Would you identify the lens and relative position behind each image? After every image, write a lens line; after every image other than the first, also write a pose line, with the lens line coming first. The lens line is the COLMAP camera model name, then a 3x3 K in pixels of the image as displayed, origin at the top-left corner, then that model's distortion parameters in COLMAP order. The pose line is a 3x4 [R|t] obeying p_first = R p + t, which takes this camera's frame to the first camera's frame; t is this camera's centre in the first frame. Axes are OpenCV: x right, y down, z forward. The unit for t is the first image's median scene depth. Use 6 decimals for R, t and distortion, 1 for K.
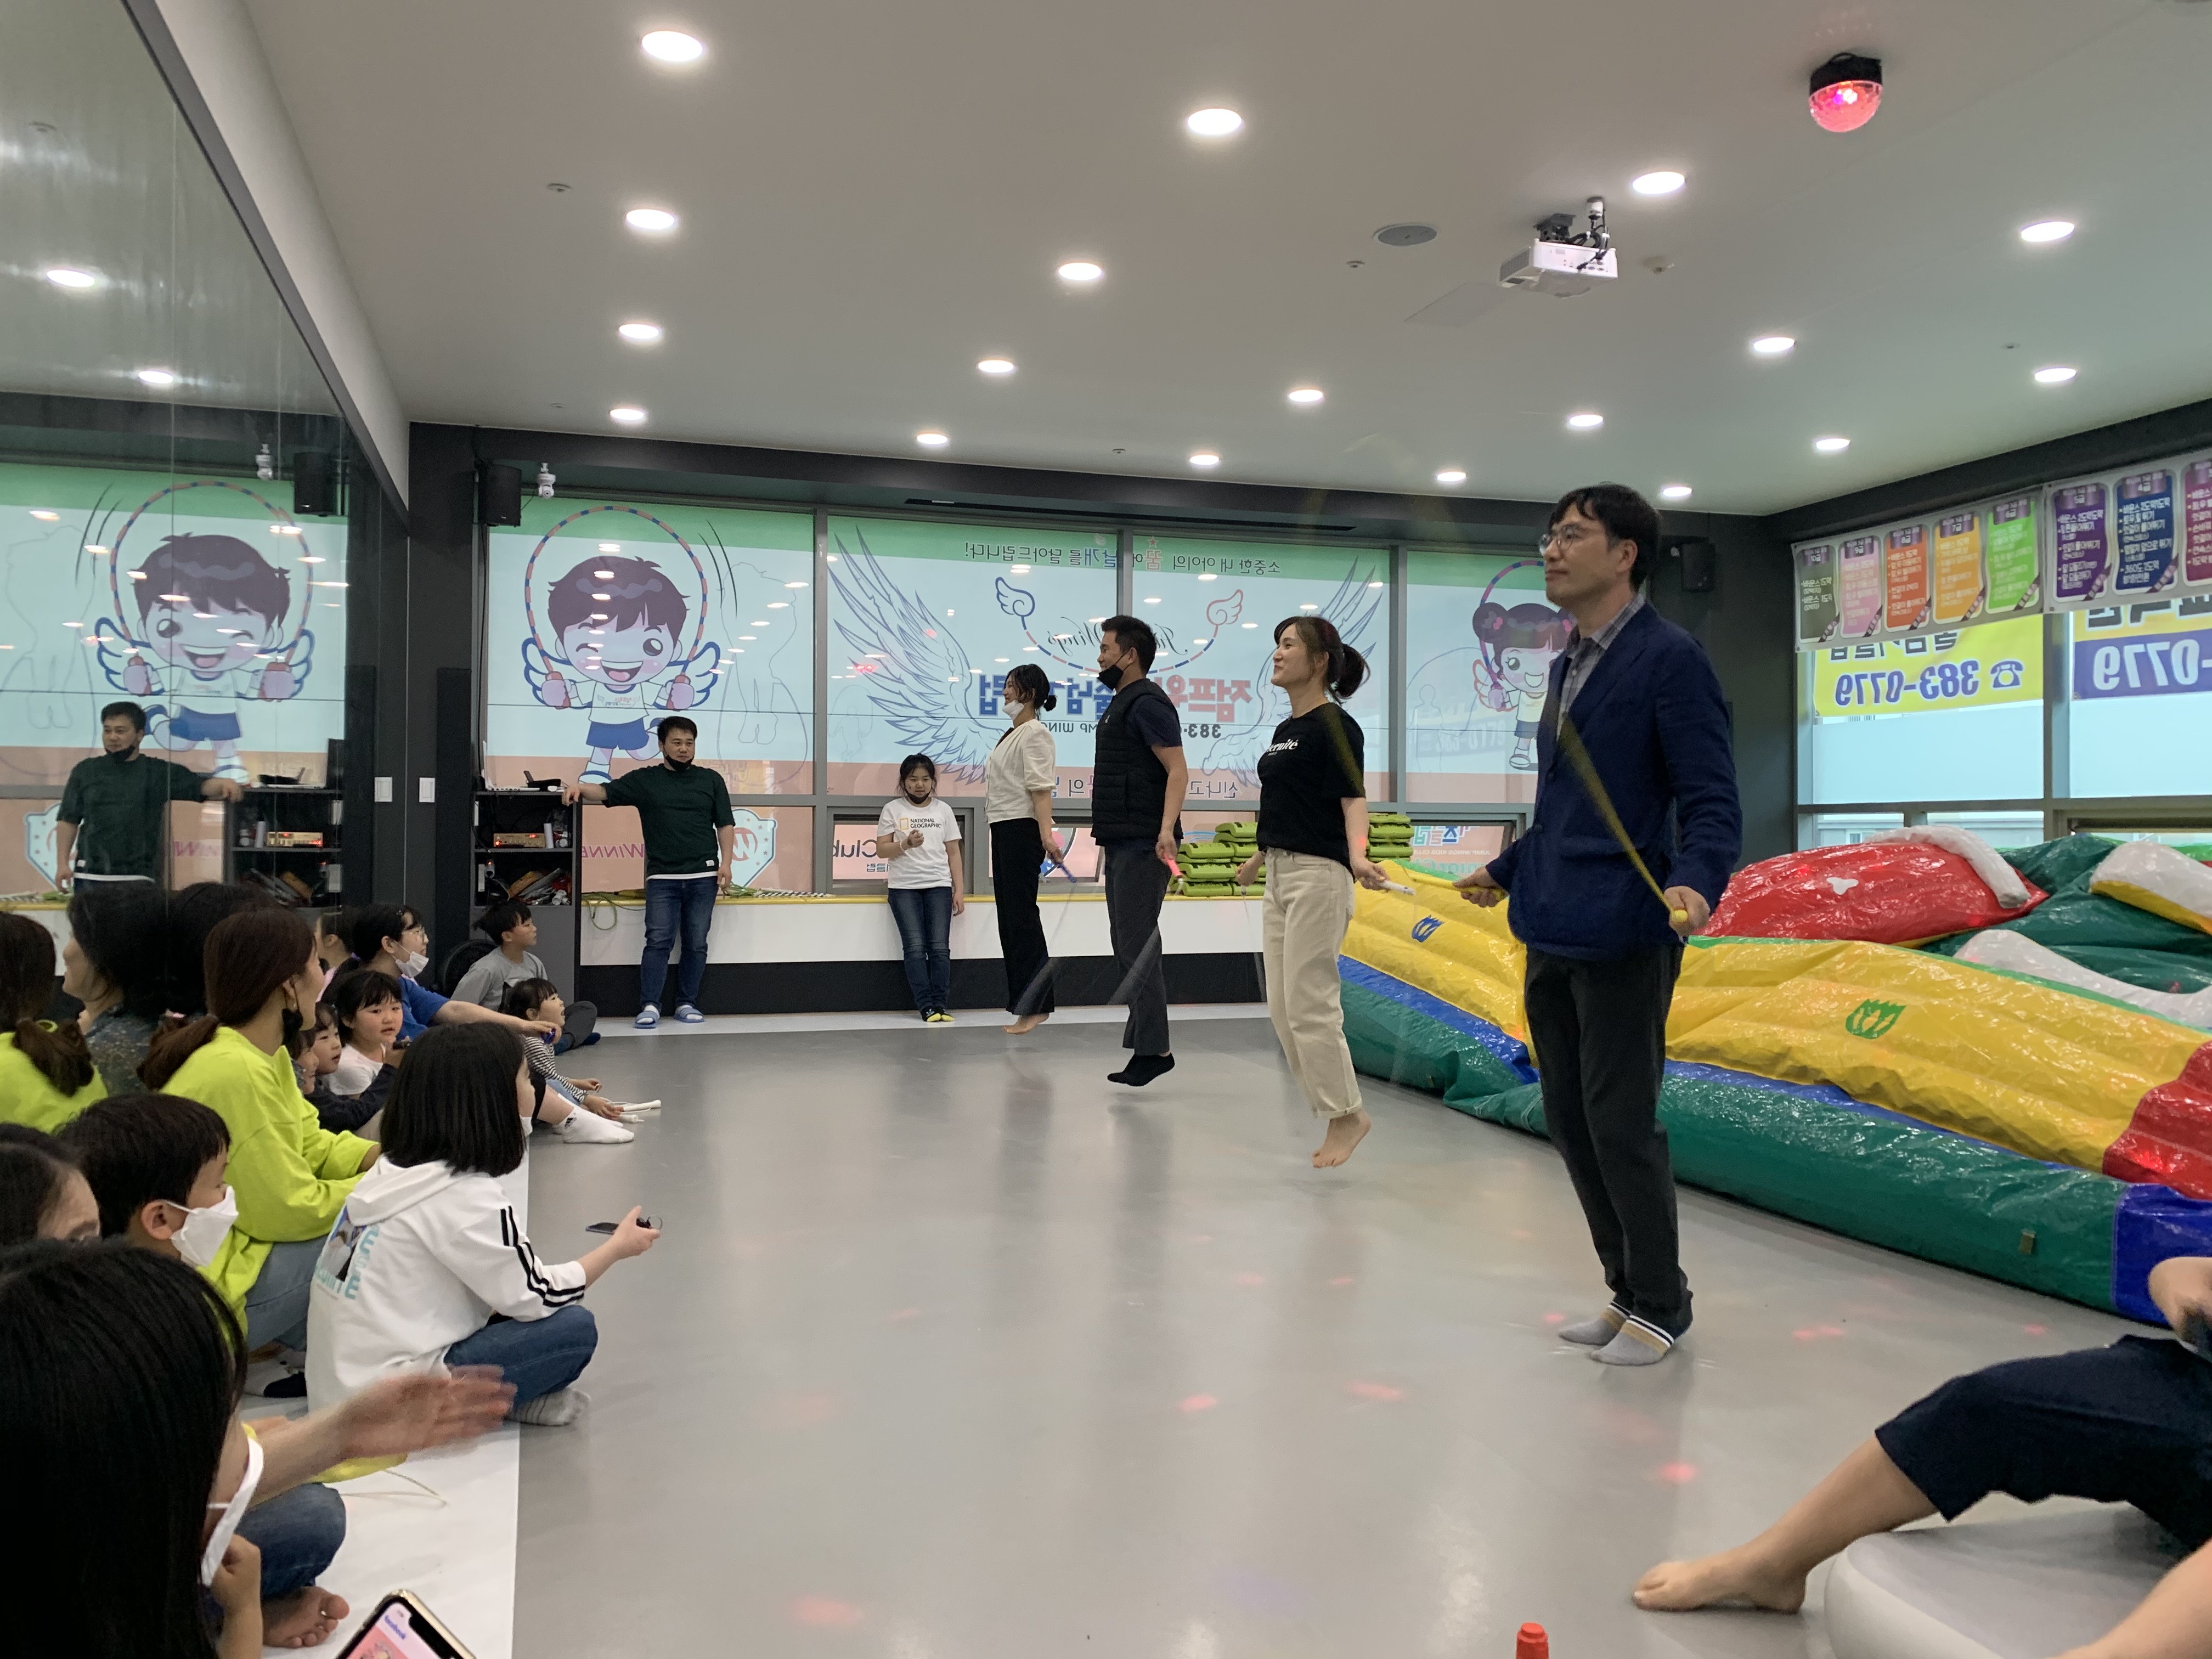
lens RADIAL K [[1690.1, 0, 1100.9], [0, 1690.1, 828.2], [0, 0, 1]] dist [0.002961, -0.002145]
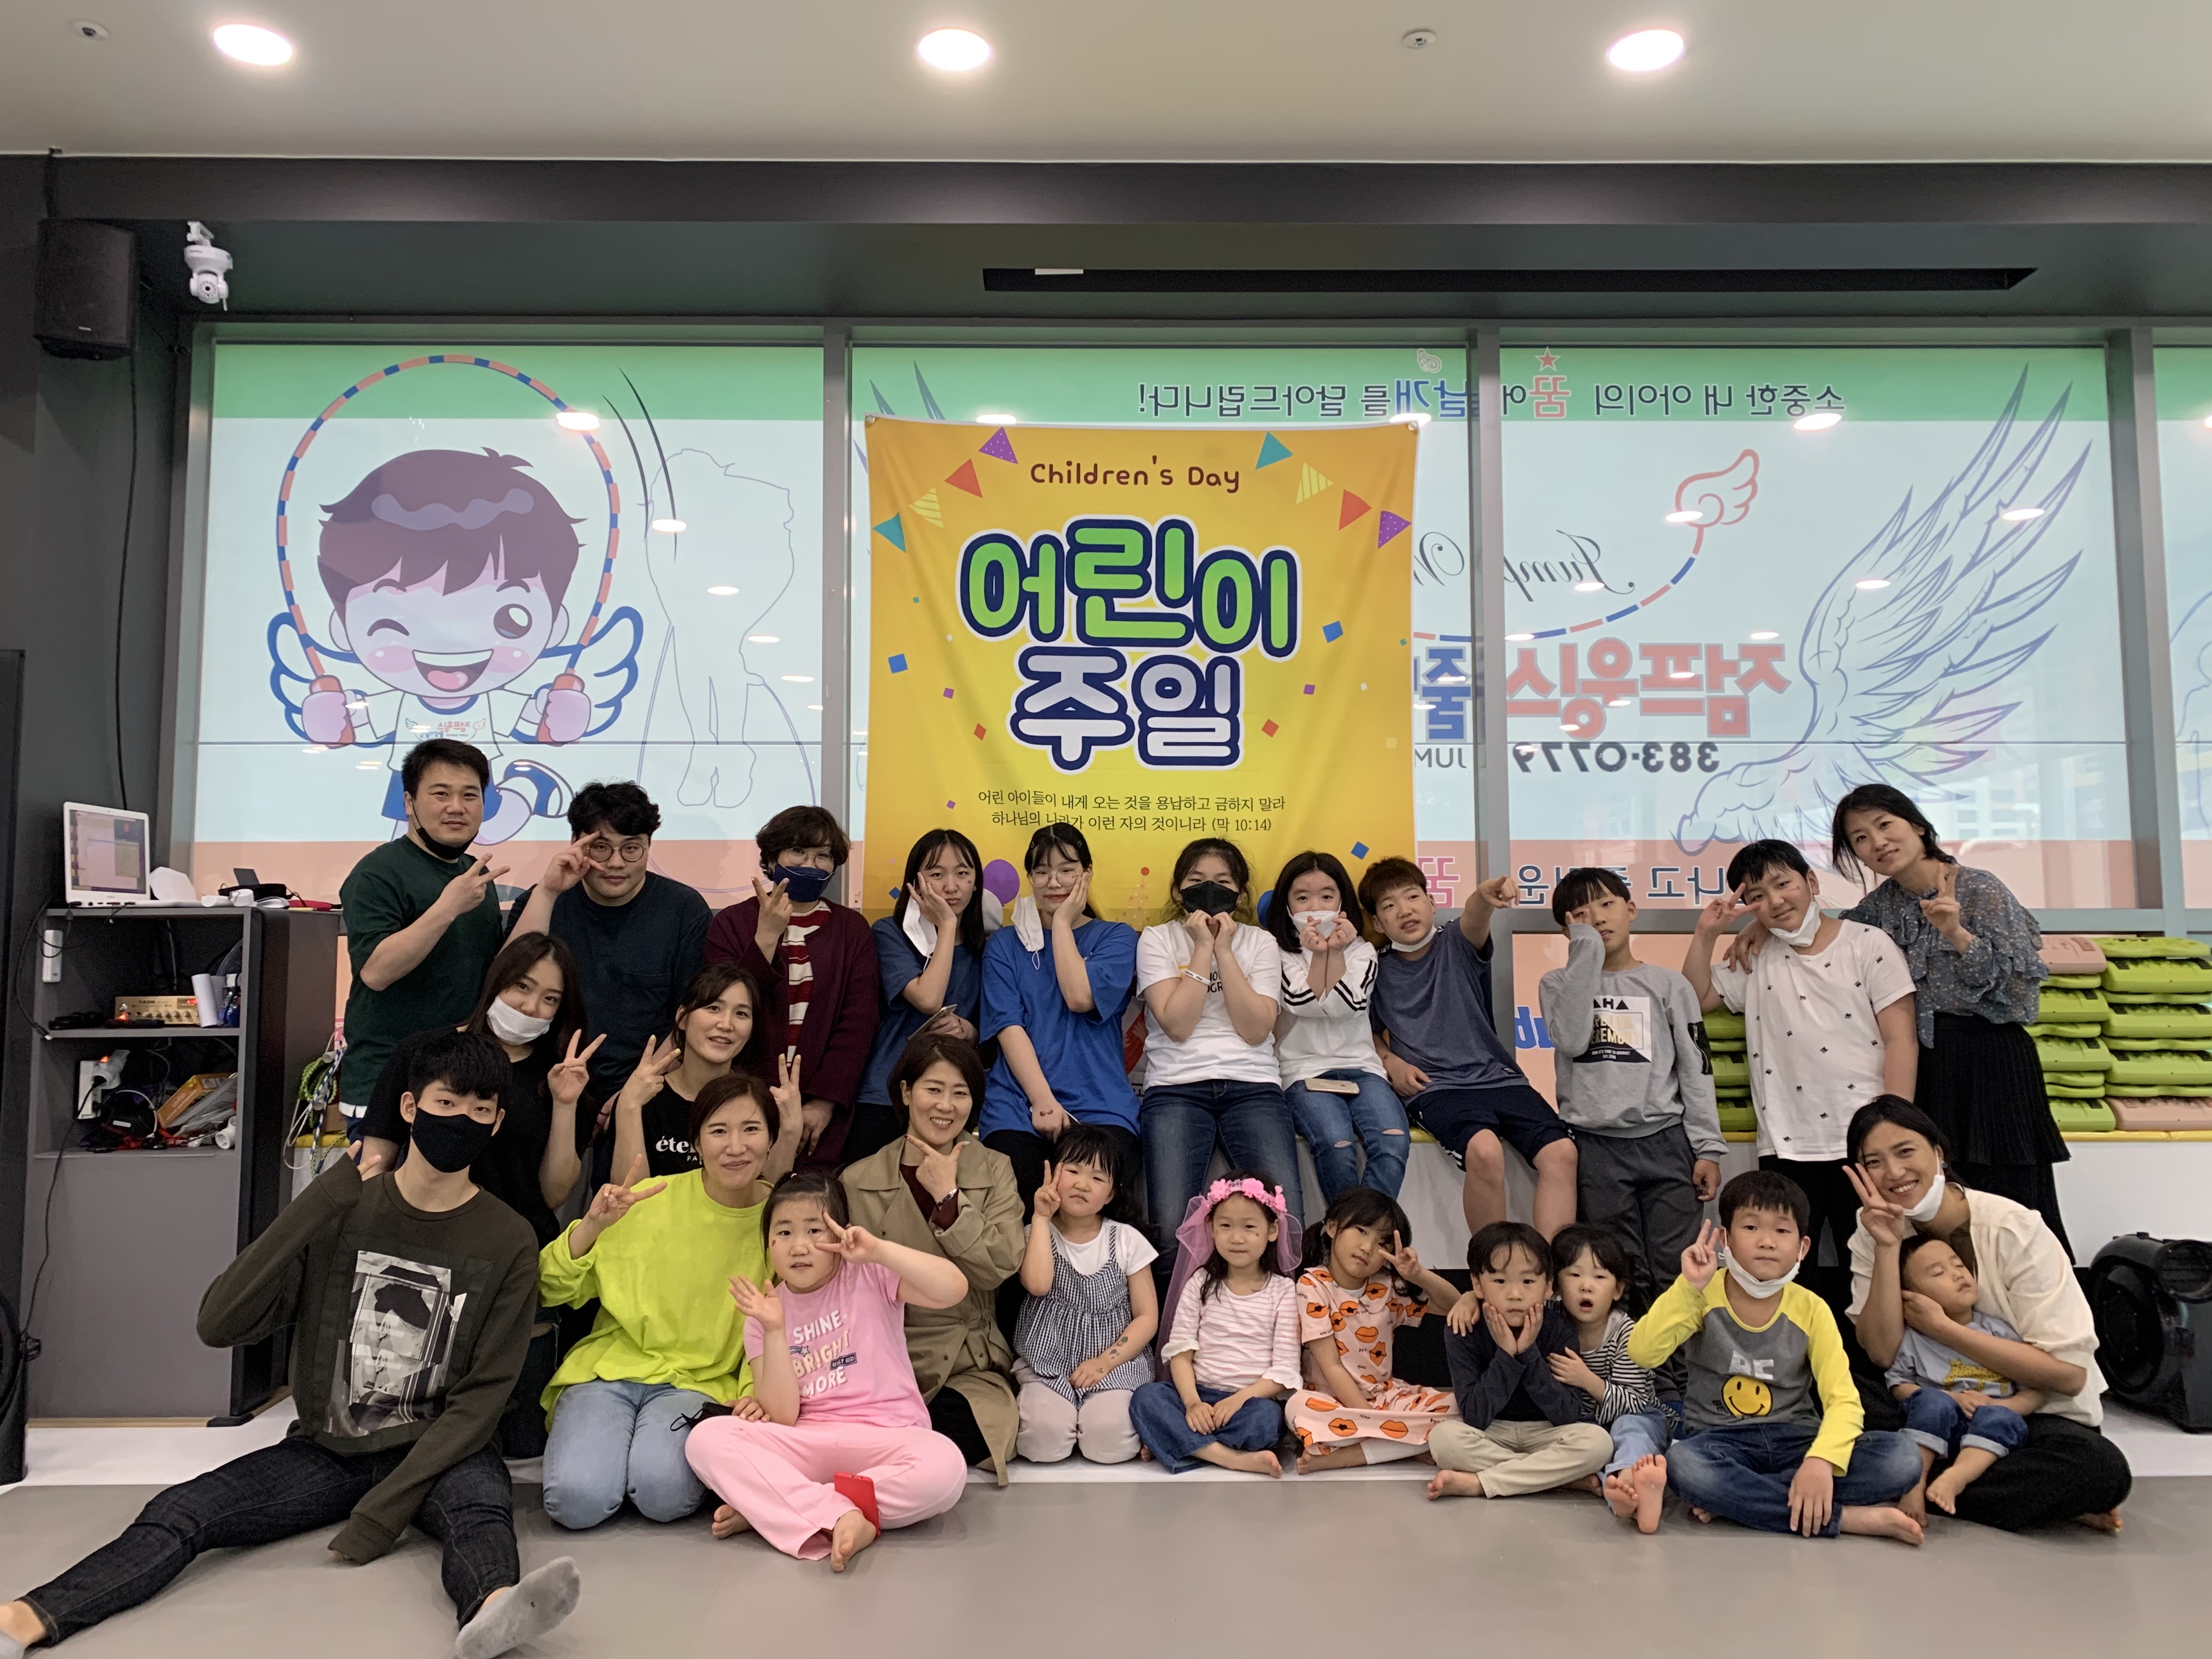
lens RADIAL K [[1690.1, 0, 1105.2], [0, 1690.1, 827.9], [0, 0, 1]] dist [0.002961, -0.002145]
pose [[0.956750, -0.031680, -0.289182, 0.045457], [0.007350, 0.996368, -0.084836, -0.001372], [0.290819, 0.079041, 0.953508, 0.536137]]
